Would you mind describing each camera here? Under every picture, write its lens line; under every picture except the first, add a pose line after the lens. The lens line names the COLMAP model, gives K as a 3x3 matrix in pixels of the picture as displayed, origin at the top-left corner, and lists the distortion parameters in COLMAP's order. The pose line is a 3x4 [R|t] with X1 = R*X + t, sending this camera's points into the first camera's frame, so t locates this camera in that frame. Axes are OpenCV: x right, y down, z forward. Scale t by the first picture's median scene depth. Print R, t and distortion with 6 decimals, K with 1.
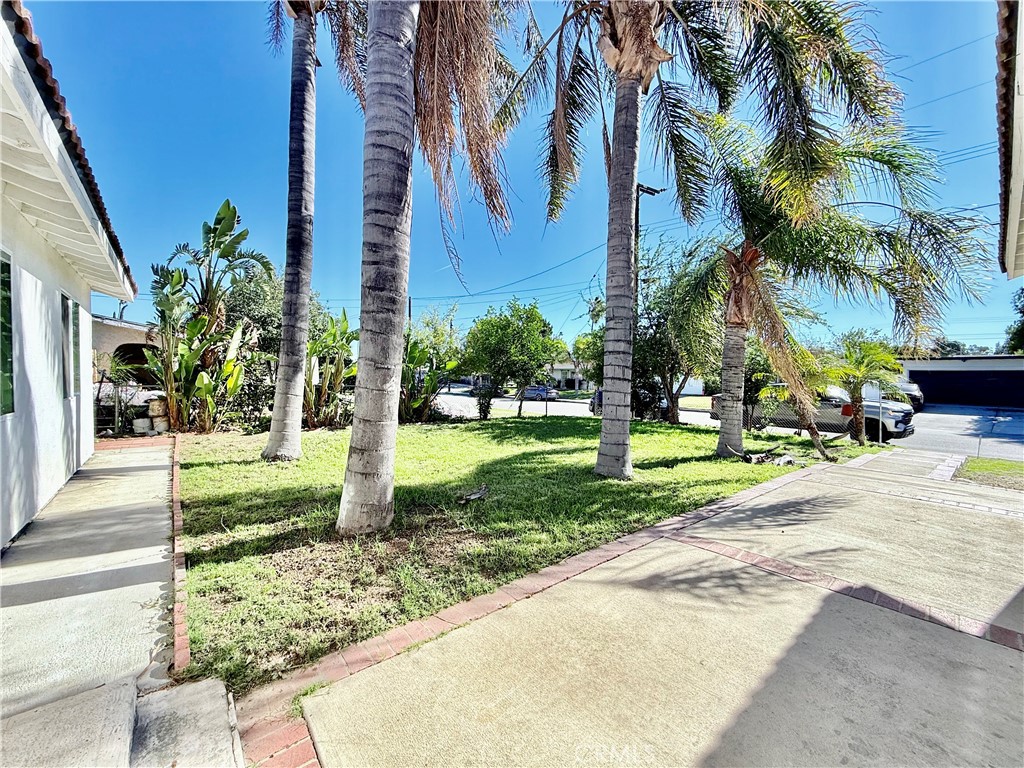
lens RADIAL K [[409.9, 0, 508.4], [0, 409.9, 387.1], [0, 0, 1]] dist [-0.000364, 0.000265]
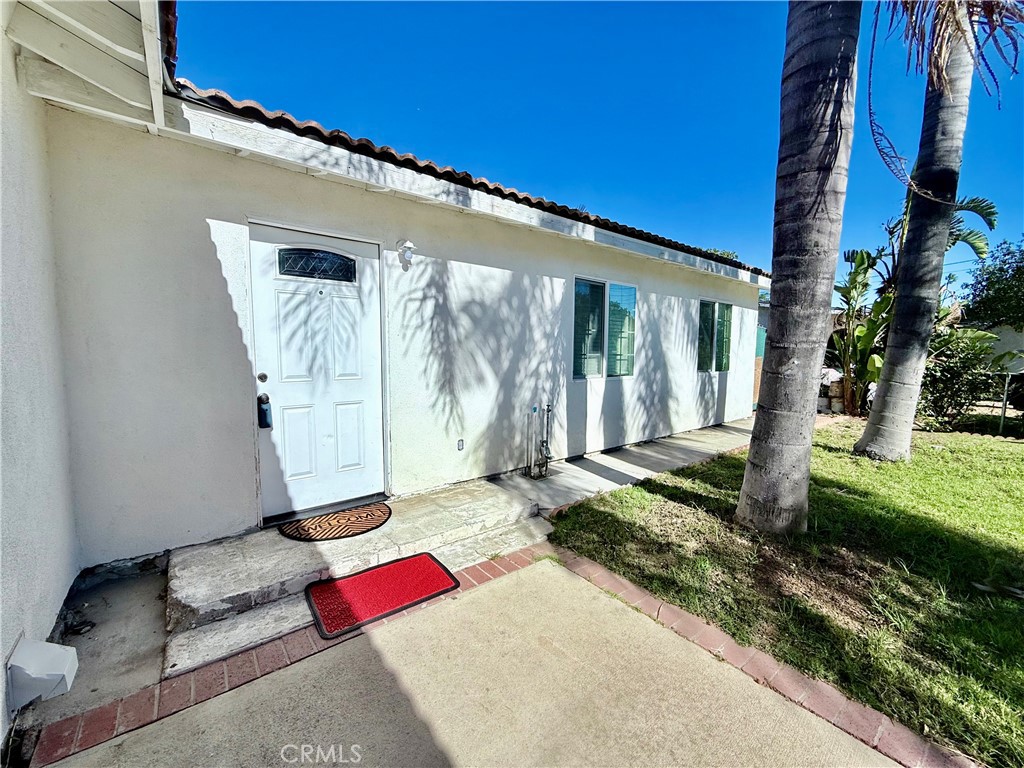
lens RADIAL K [[409.9, 0, 509.1], [0, 409.9, 386.7], [0, 0, 1]] dist [-0.000364, 0.000265]
pose [[-0.020187, 0.076735, -0.996847, 0.556356], [-0.040328, 0.996176, 0.077500, -0.008417], [0.998983, 0.041765, -0.017015, 0.461625]]
